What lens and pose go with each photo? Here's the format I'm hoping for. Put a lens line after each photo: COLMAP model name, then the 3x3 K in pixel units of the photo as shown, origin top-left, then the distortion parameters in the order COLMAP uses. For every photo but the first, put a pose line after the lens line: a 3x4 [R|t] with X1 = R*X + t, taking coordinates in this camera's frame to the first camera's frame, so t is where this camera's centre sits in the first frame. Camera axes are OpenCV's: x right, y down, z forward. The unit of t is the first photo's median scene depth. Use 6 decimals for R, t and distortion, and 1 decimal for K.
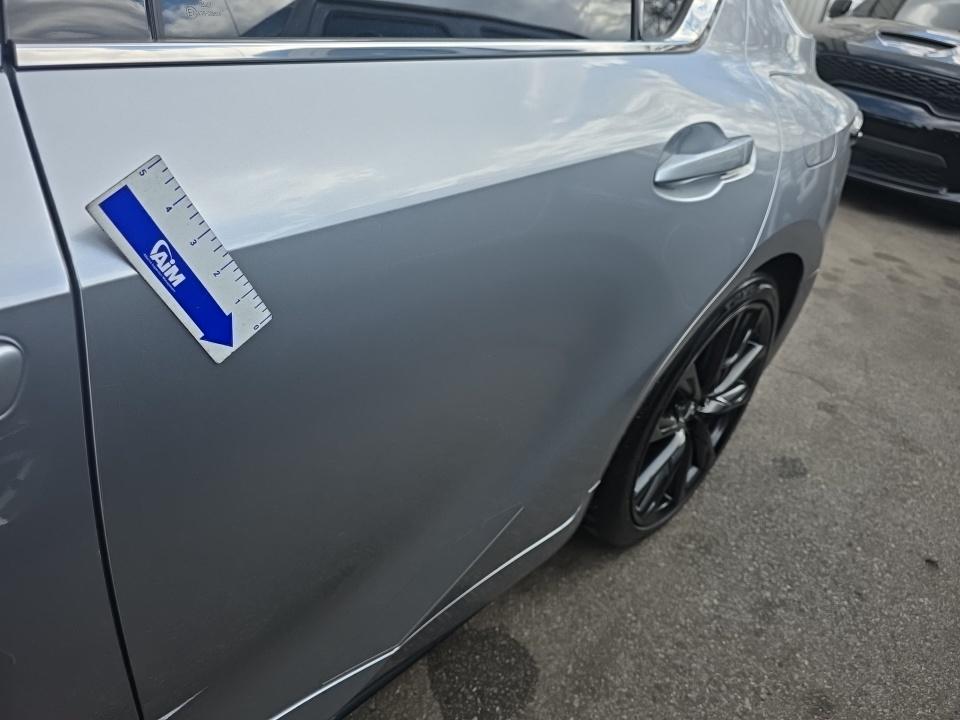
lens RADIAL K [[644.1, 0, 480.0], [0, 644.1, 360.0], [0, 0, 1]] dist [0.020413, -0.001546]
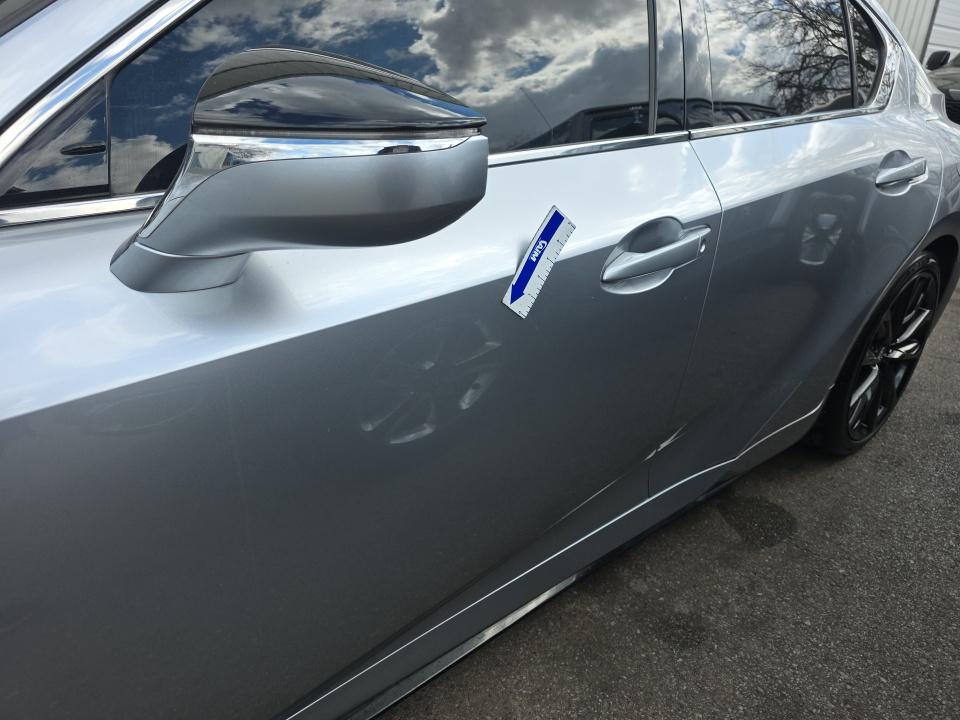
lens RADIAL K [[618.8, 0, 480.0], [0, 618.8, 360.0], [0, 0, 1]] dist [-0.001418, -0.003855]
pose [[0.987070, -0.042197, -0.154634, -0.312951], [0.027070, 0.994754, -0.098650, 0.190737], [0.157986, 0.093189, 0.983034, -0.436722]]
